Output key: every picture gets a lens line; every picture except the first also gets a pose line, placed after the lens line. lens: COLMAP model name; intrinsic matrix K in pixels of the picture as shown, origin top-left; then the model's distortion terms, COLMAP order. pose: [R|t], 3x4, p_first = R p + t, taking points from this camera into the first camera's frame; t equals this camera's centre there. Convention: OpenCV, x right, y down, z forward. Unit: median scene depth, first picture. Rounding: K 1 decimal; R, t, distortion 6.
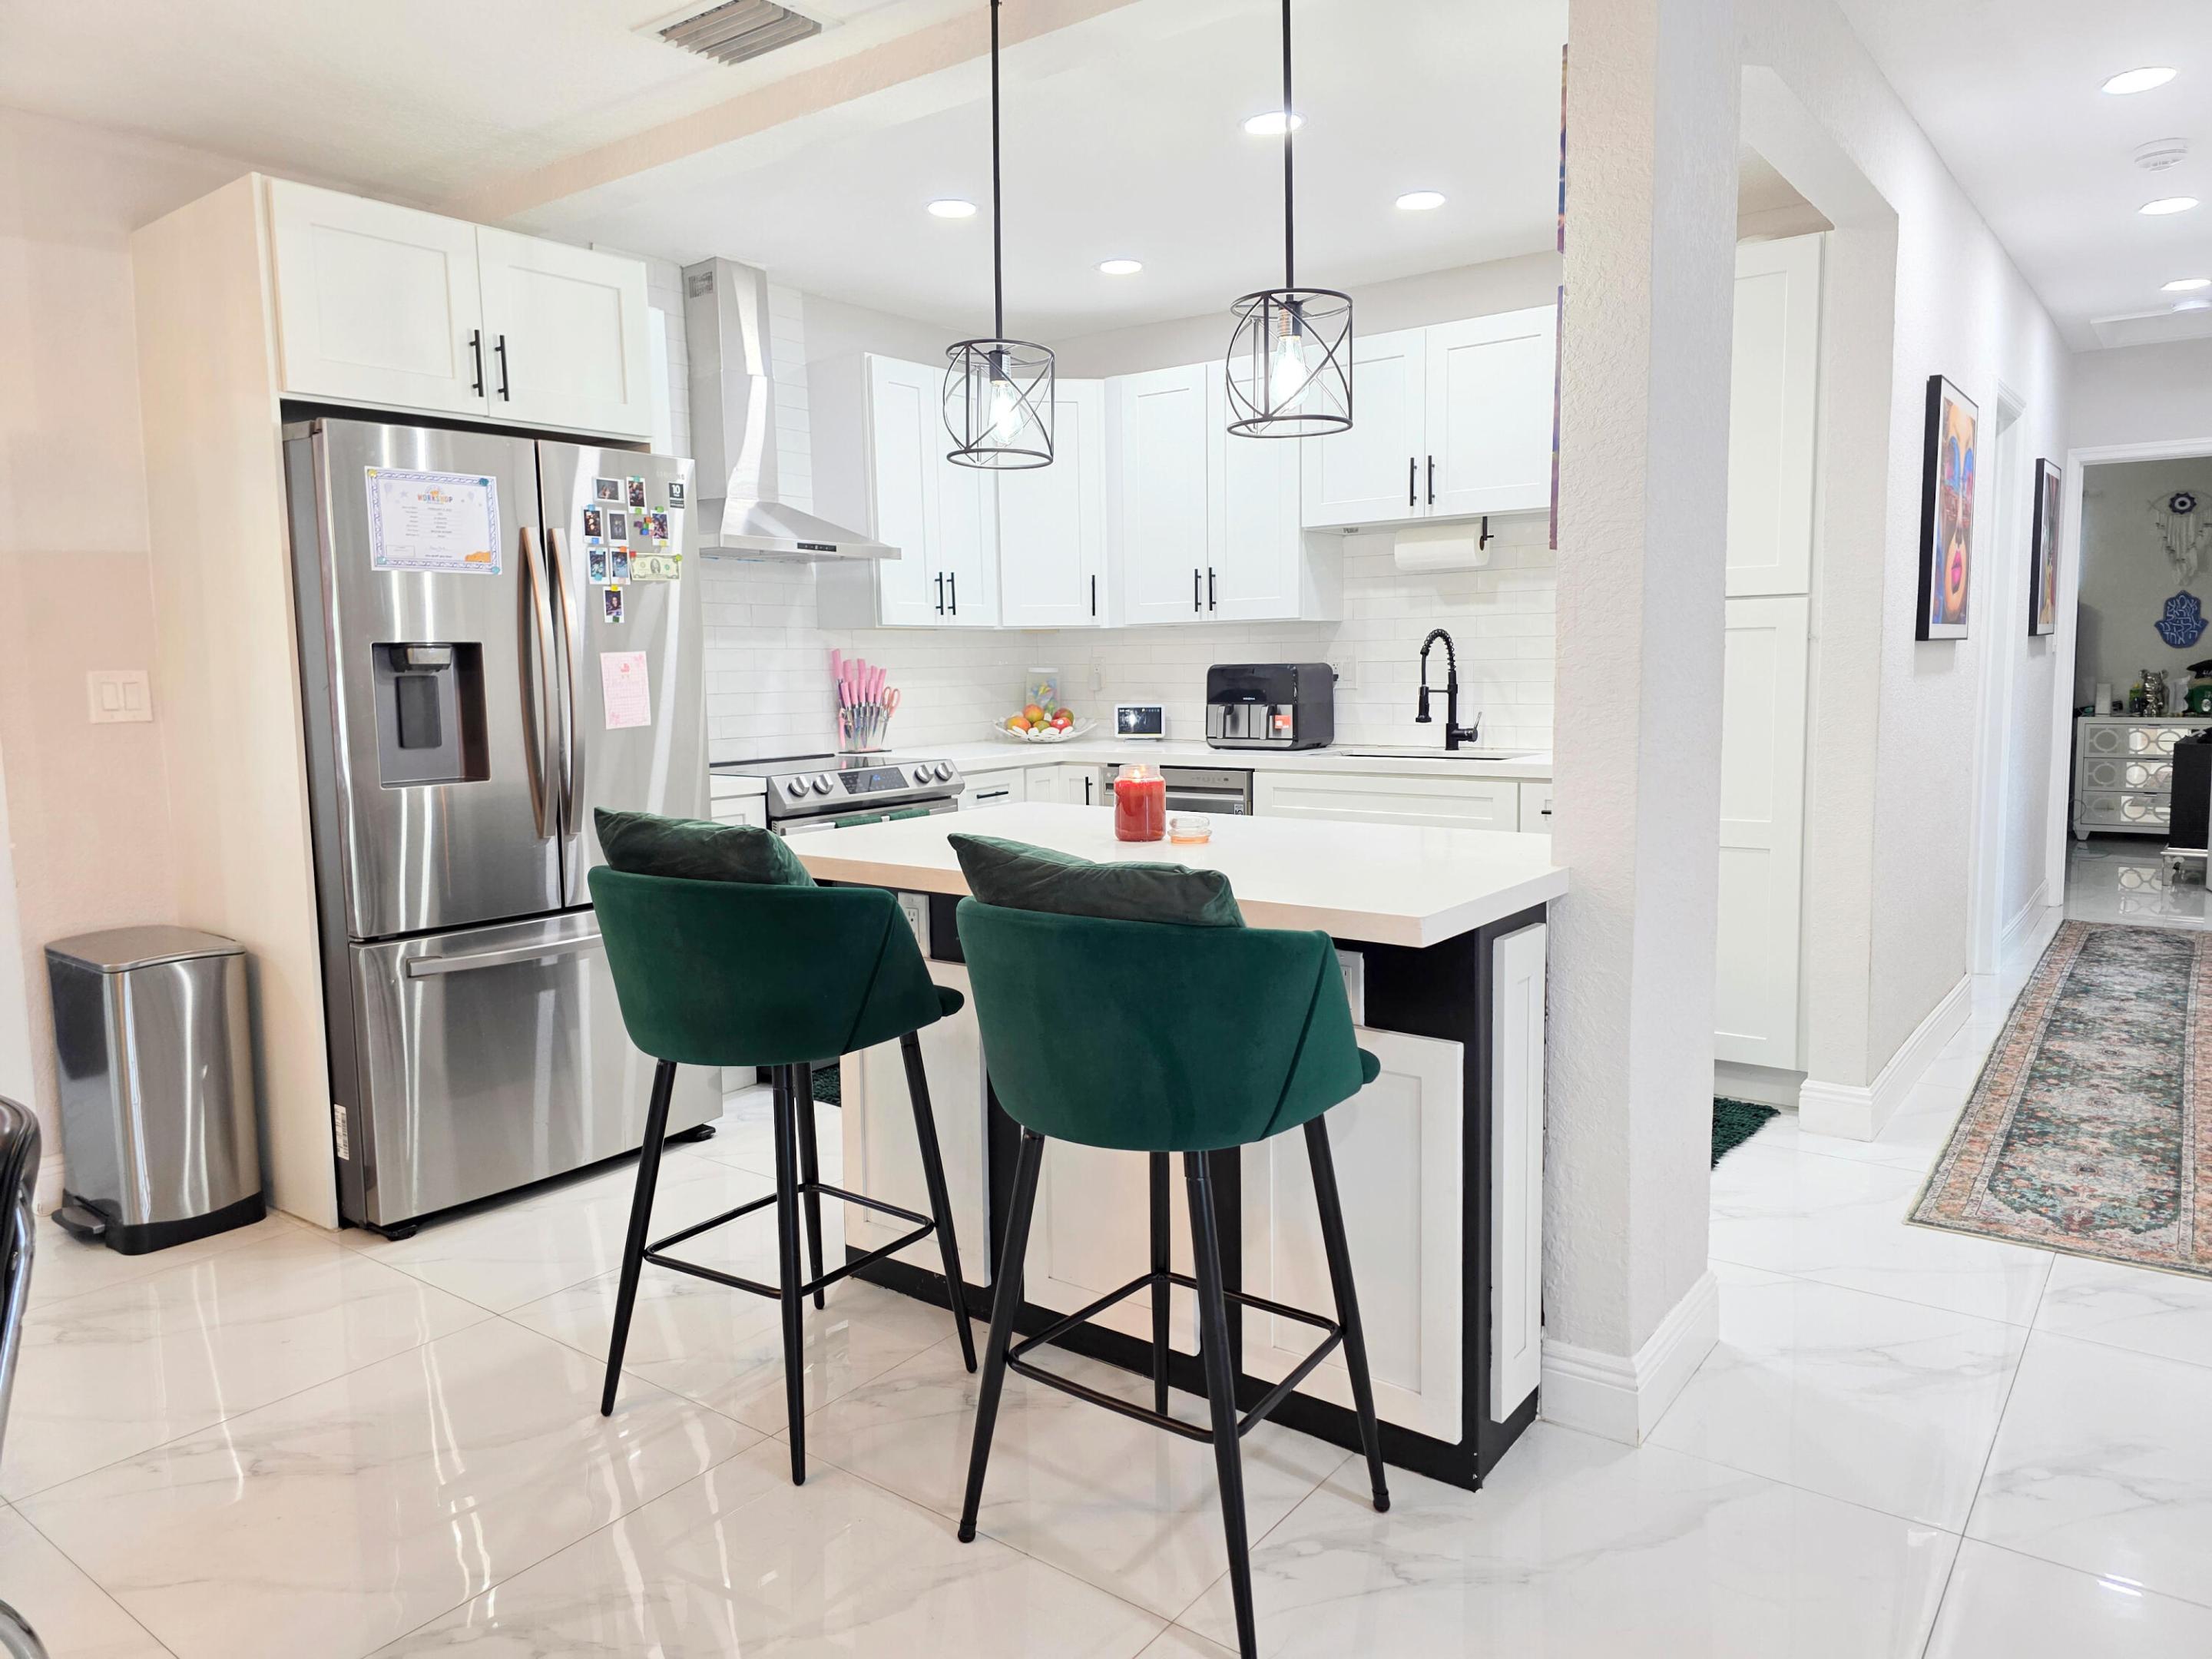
lens RADIAL K [[1482.8, 0, 1118.9], [0, 1482.8, 833.3], [0, 0, 1]] dist [0.067833, -0.057306]
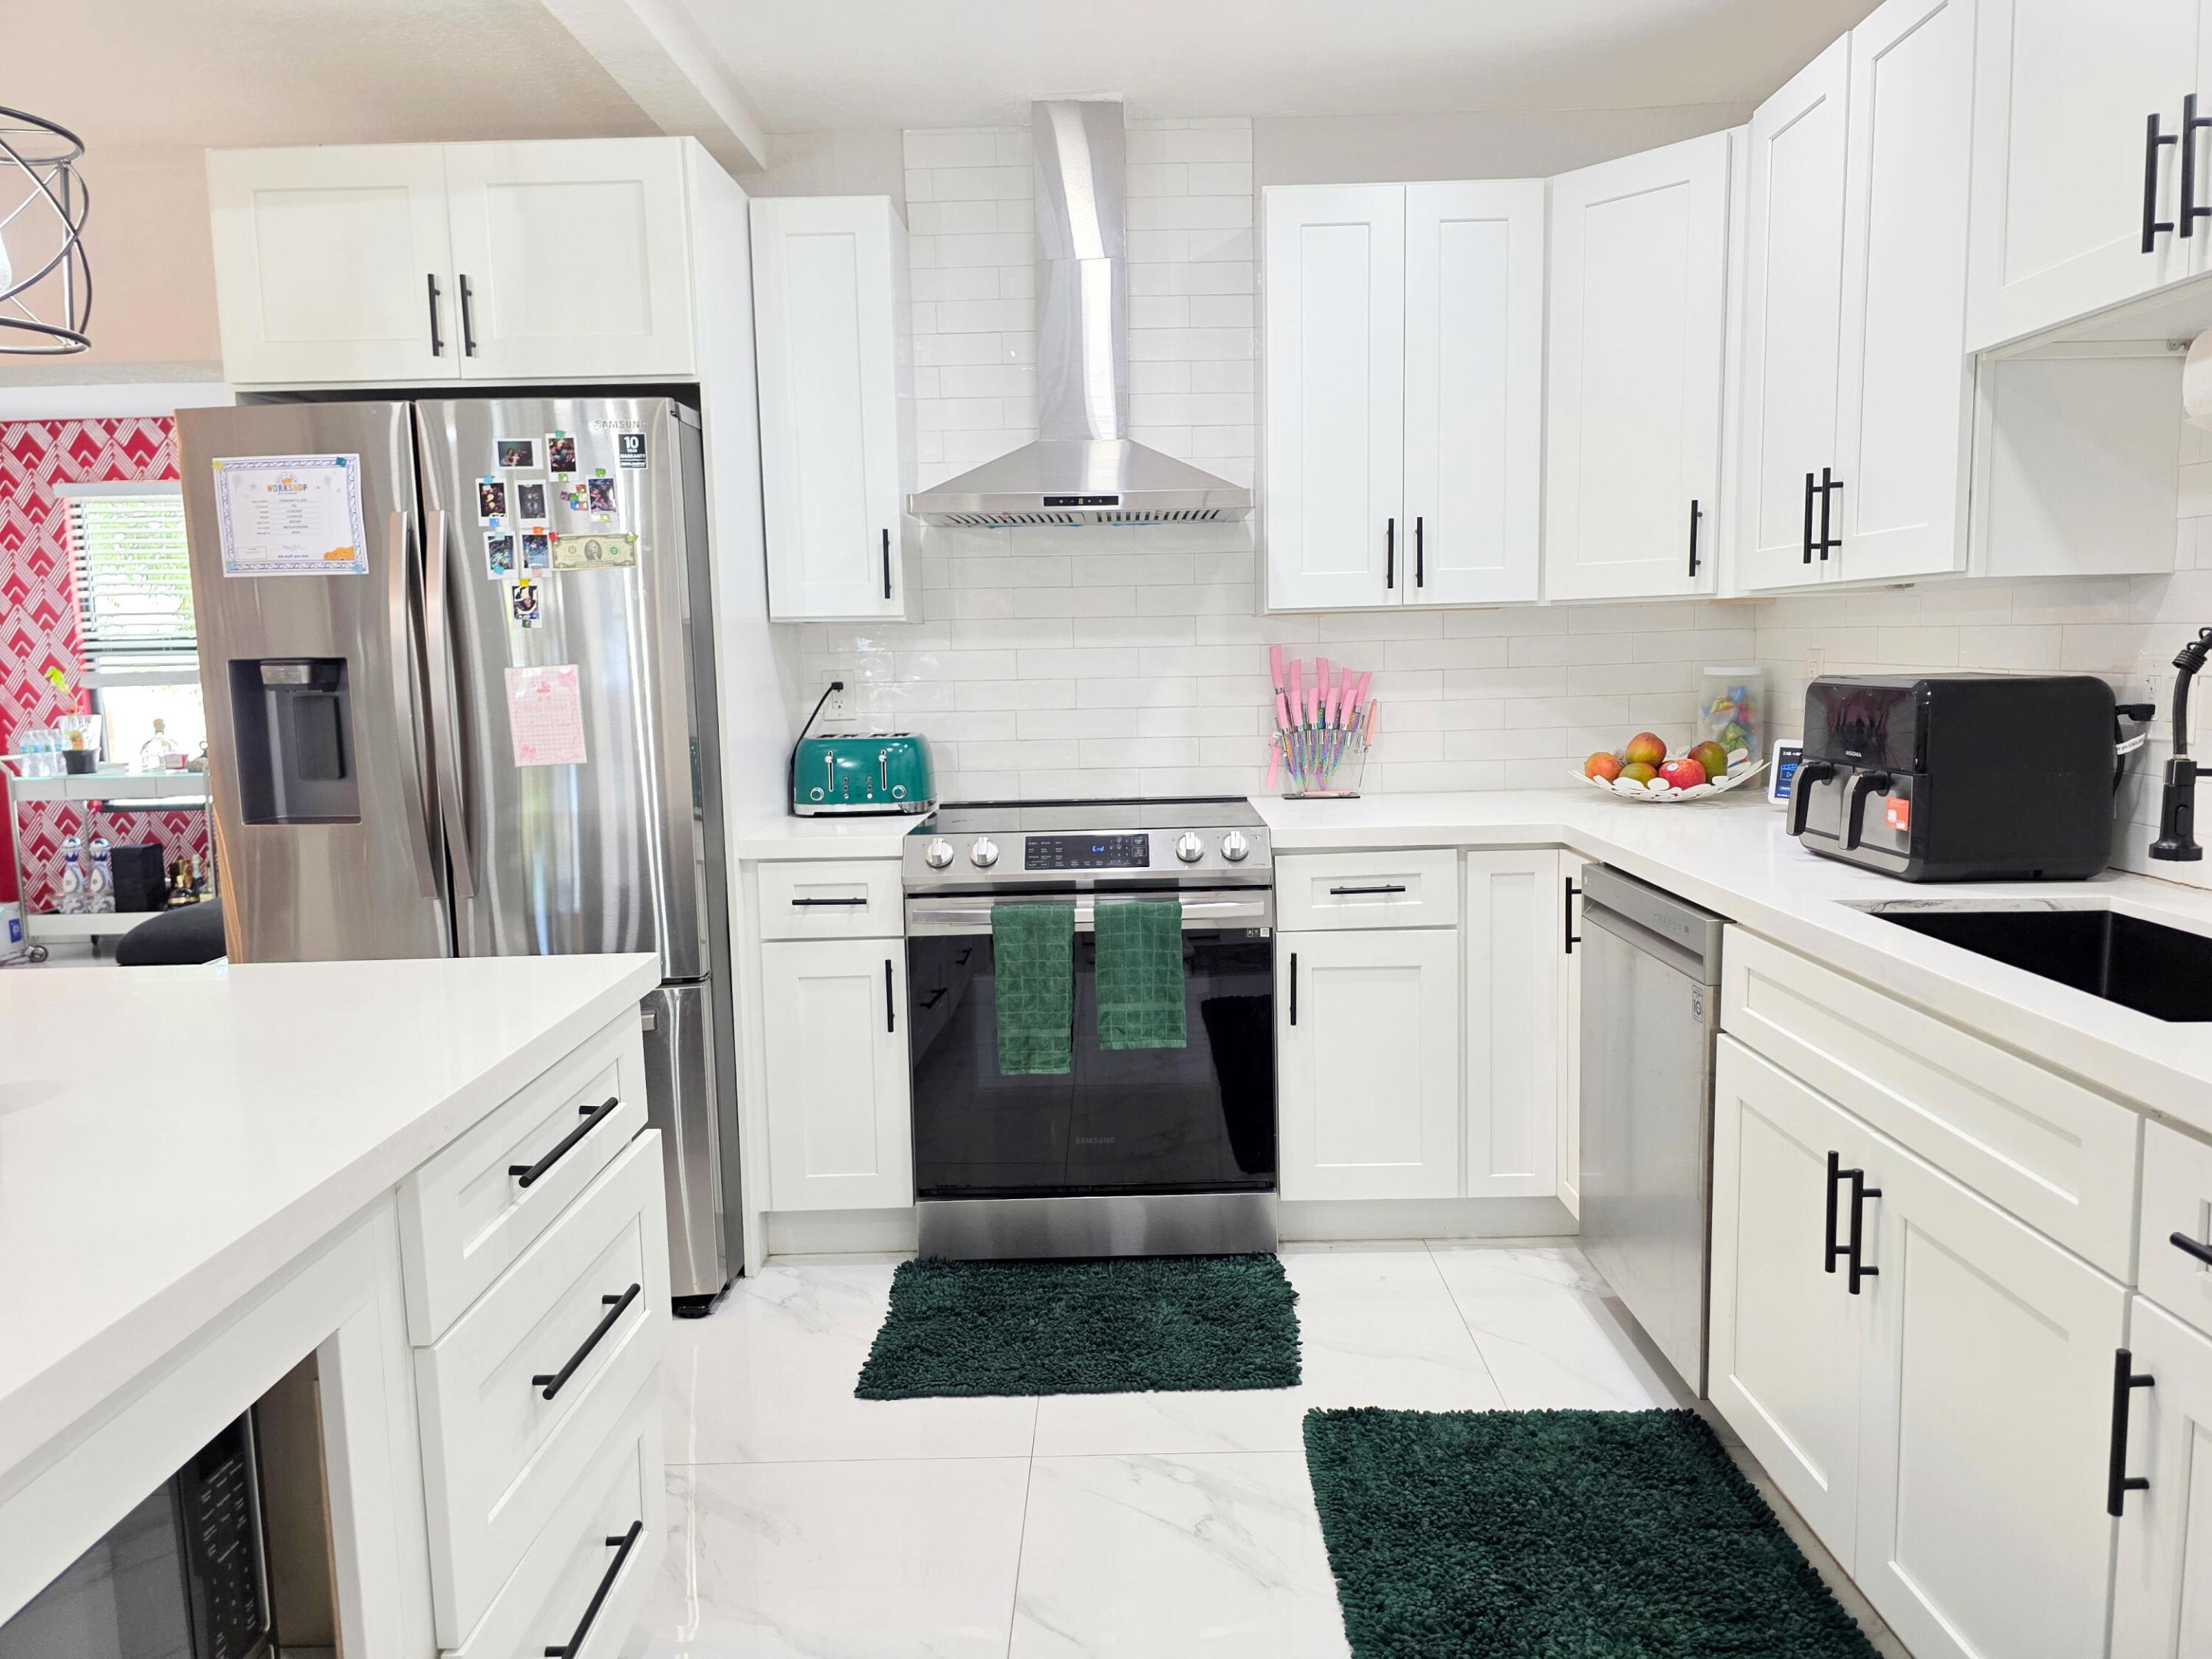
lens RADIAL K [[1482.8, 0, 1102.4], [0, 1482.8, 820.7], [0, 0, 1]] dist [0.067833, -0.057306]
pose [[0.591770, 0.097185, -0.800227, 0.458077], [-0.083224, 0.994767, 0.059266, -0.112483], [0.801799, 0.031527, 0.596762, 0.779870]]
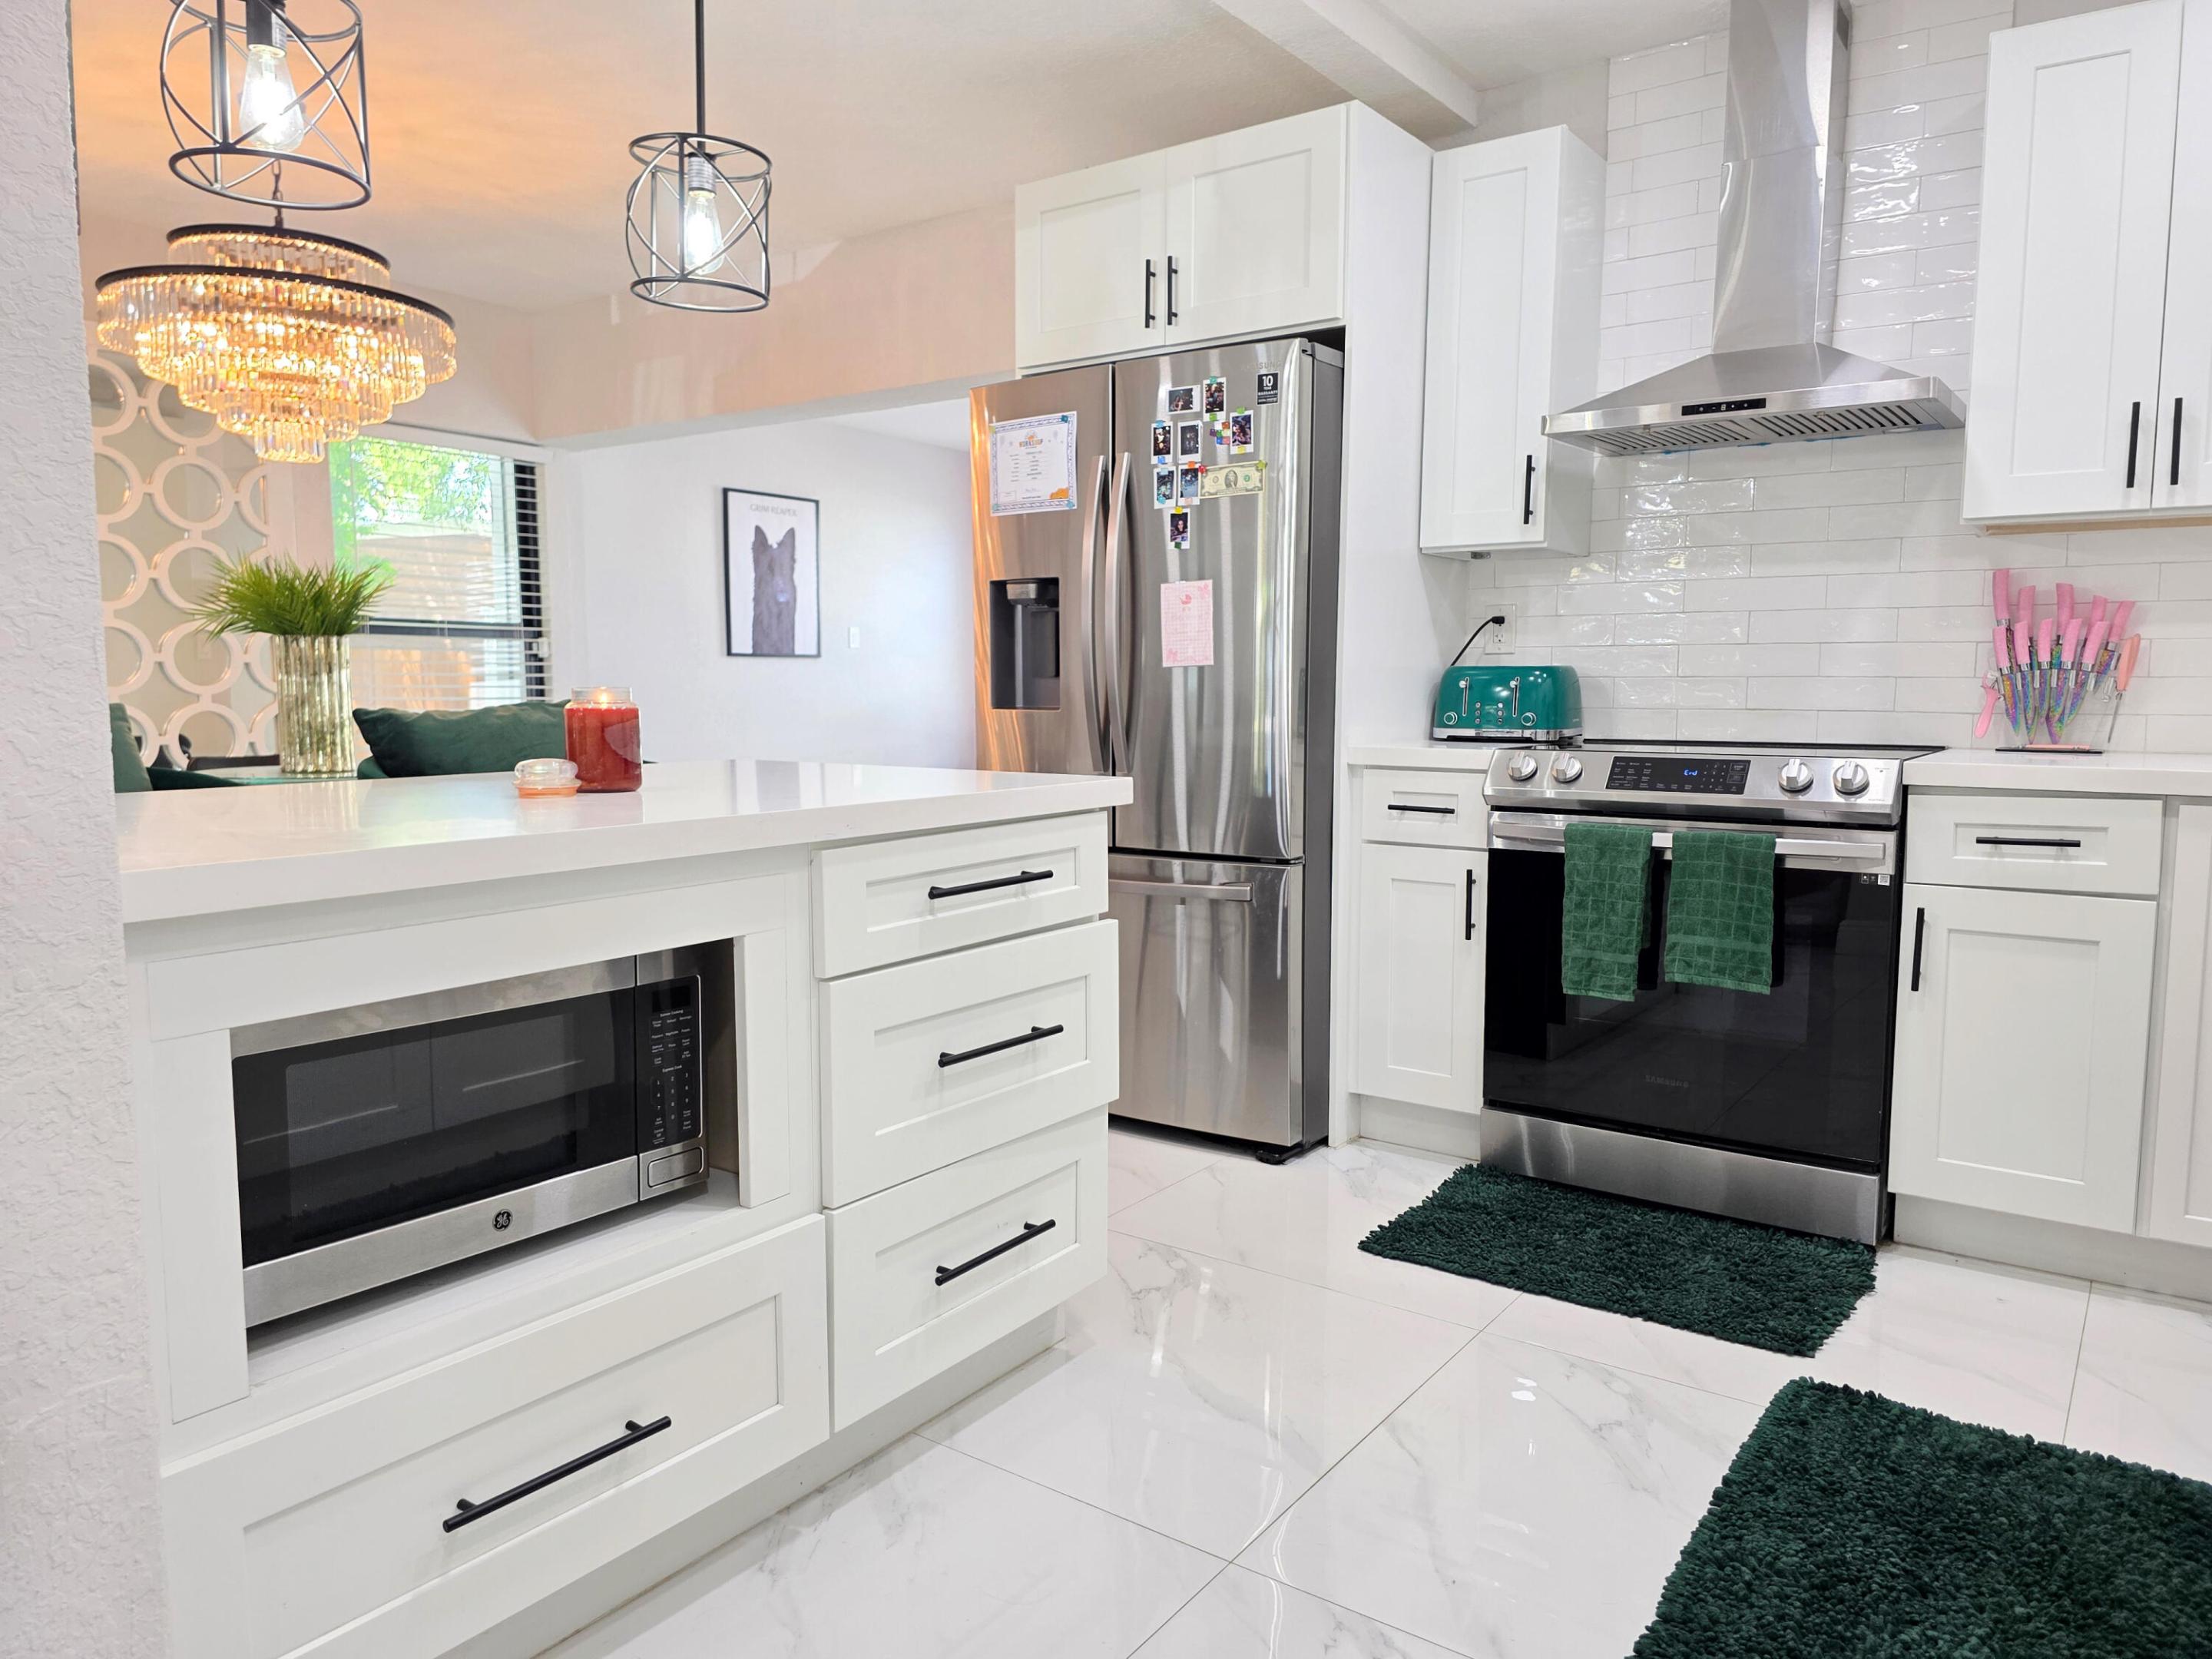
lens RADIAL K [[1482.8, 0, 1115.2], [0, 1482.8, 848.4], [0, 0, 1]] dist [0.067833, -0.057306]
pose [[0.024426, 0.129306, -0.991304, 0.578981], [-0.122304, 0.984537, 0.125410, -0.070008], [0.992192, 0.118177, 0.039863, 0.944704]]
